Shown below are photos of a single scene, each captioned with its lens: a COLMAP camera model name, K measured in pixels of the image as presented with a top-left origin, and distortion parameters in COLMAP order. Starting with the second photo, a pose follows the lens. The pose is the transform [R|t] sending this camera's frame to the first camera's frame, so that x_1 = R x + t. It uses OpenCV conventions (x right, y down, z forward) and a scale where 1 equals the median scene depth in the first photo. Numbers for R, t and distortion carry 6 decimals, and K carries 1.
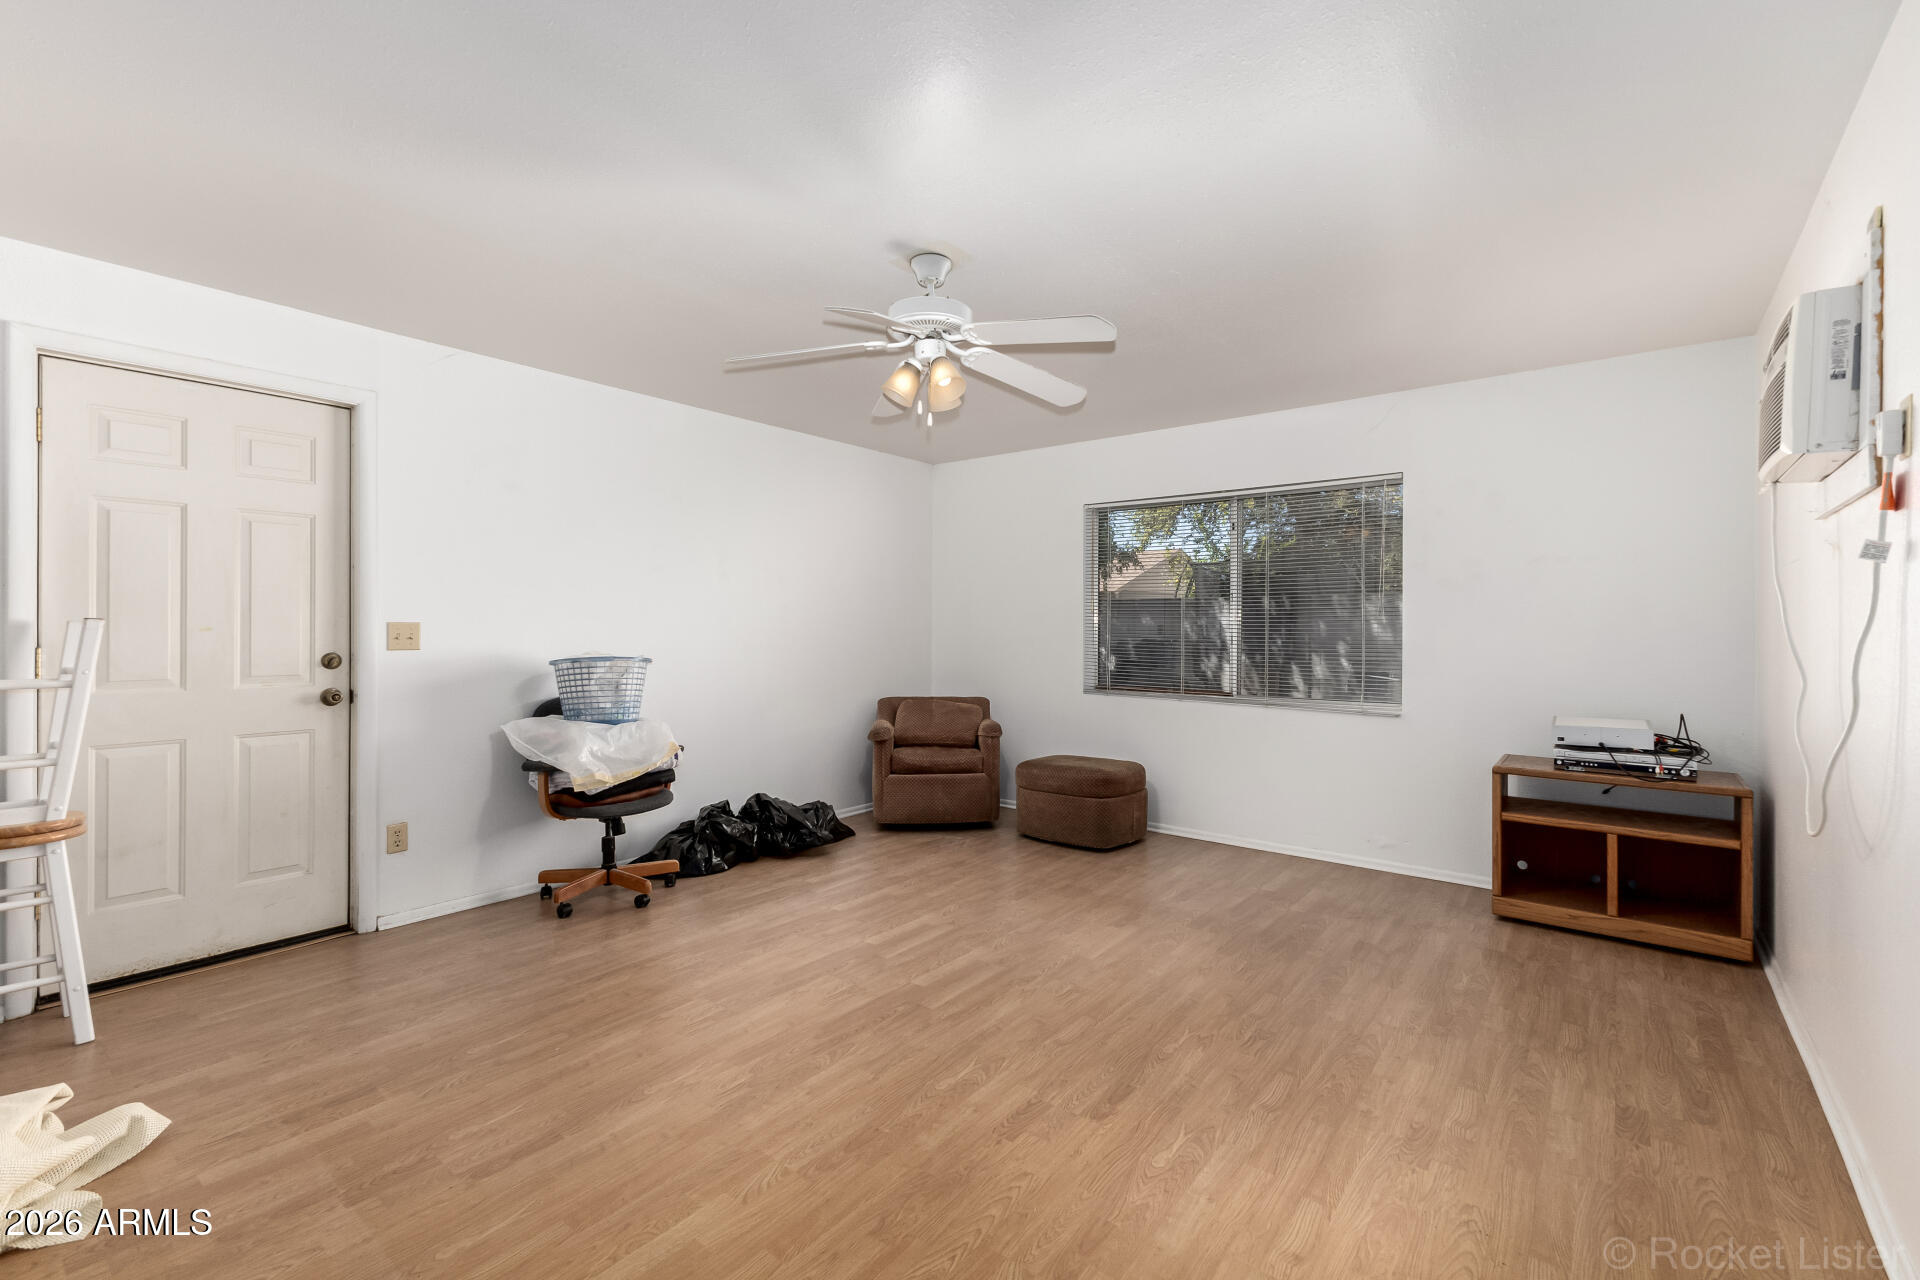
lens RADIAL K [[833.3, 0, 963.1], [0, 833.3, 635.8], [0, 0, 1]] dist [0.022245, -0.009022]
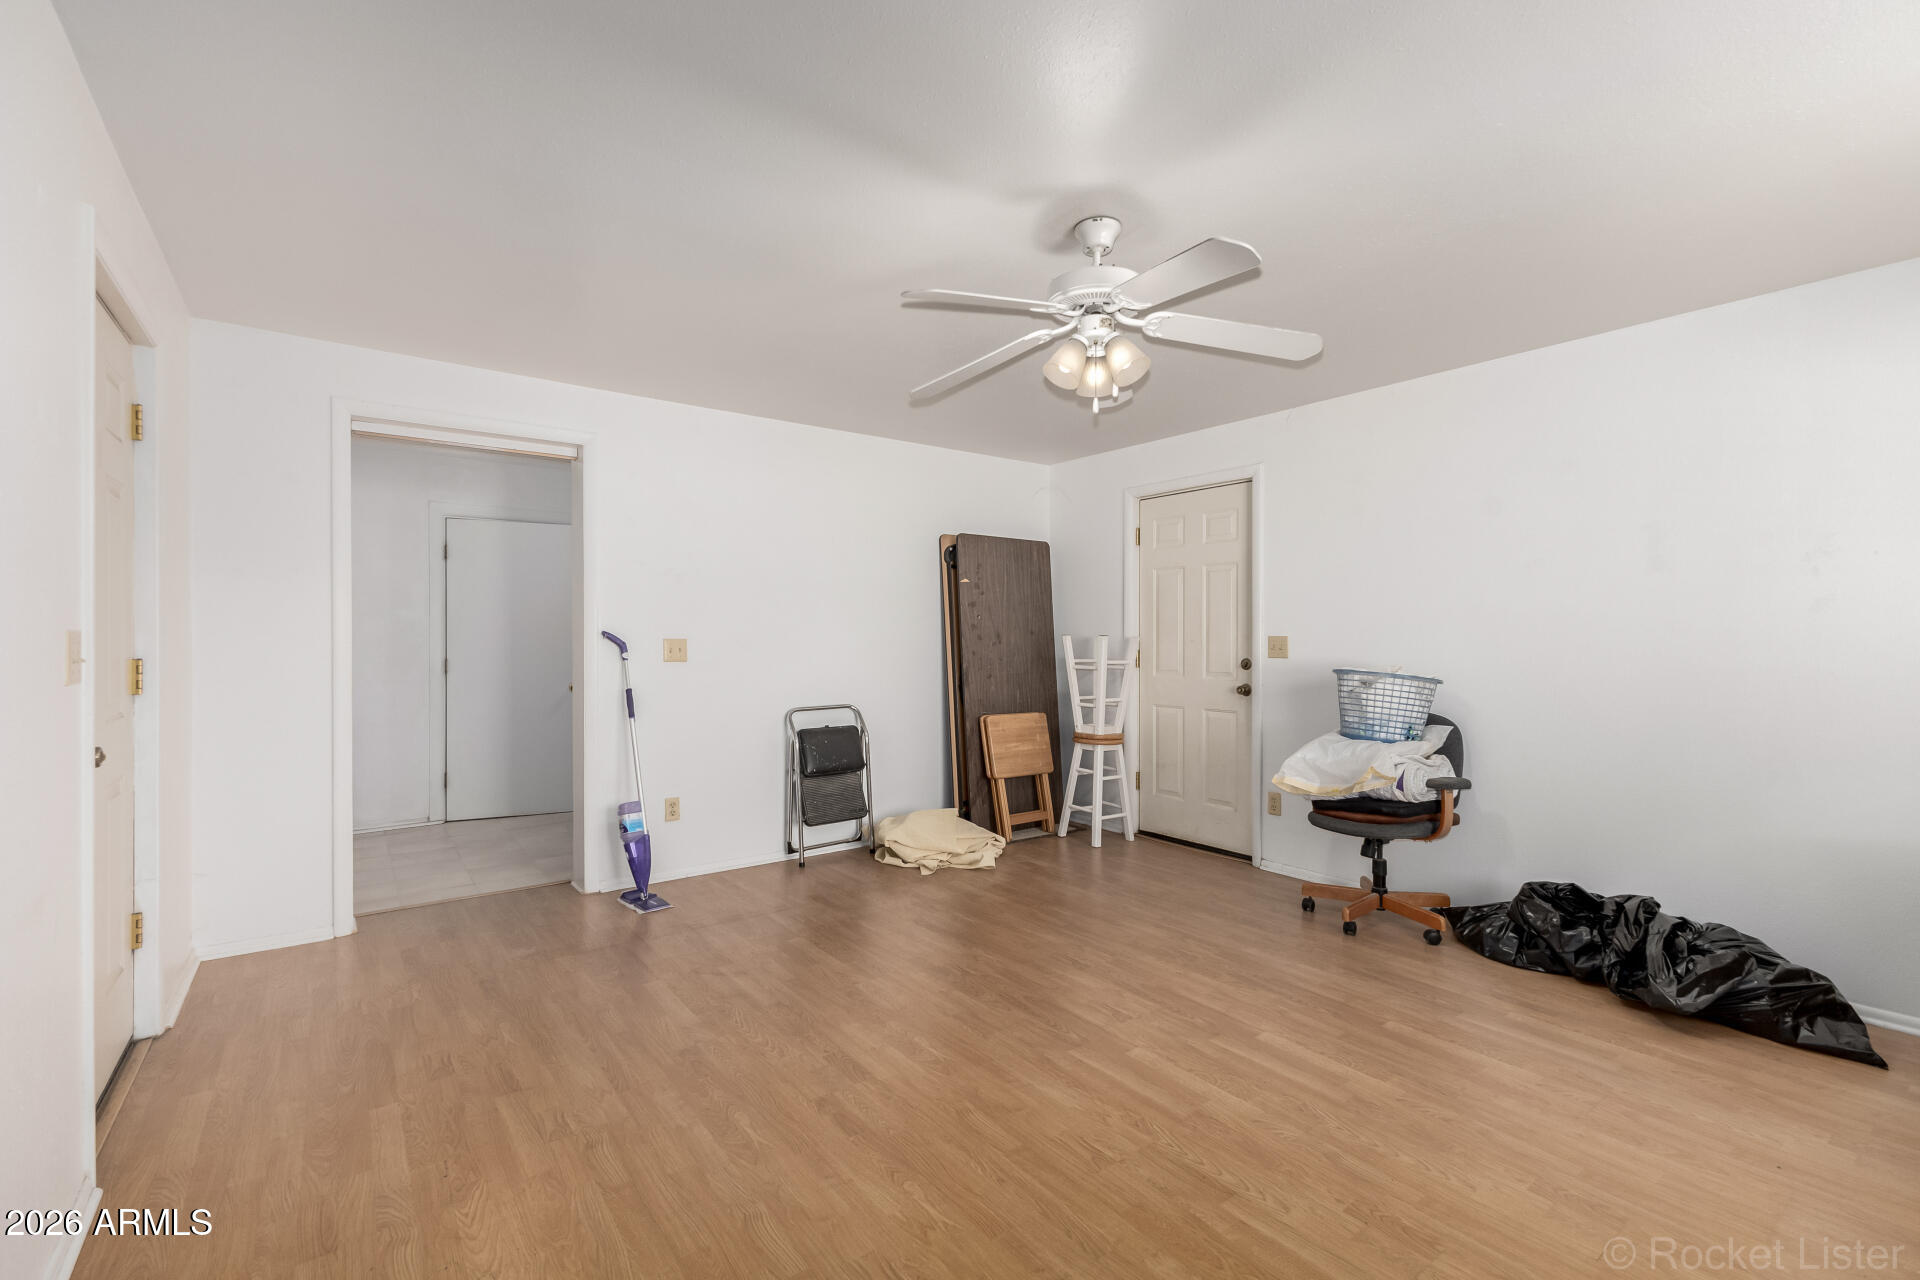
lens RADIAL K [[833.3, 0, 963.1], [0, 833.3, 635.8], [0, 0, 1]] dist [0.022245, -0.009022]
pose [[-0.265750, -0.009752, -0.963993, 0.749219], [-0.007243, 0.999941, -0.008119, -0.002640], [0.964015, 0.004825, -0.265805, 0.957246]]
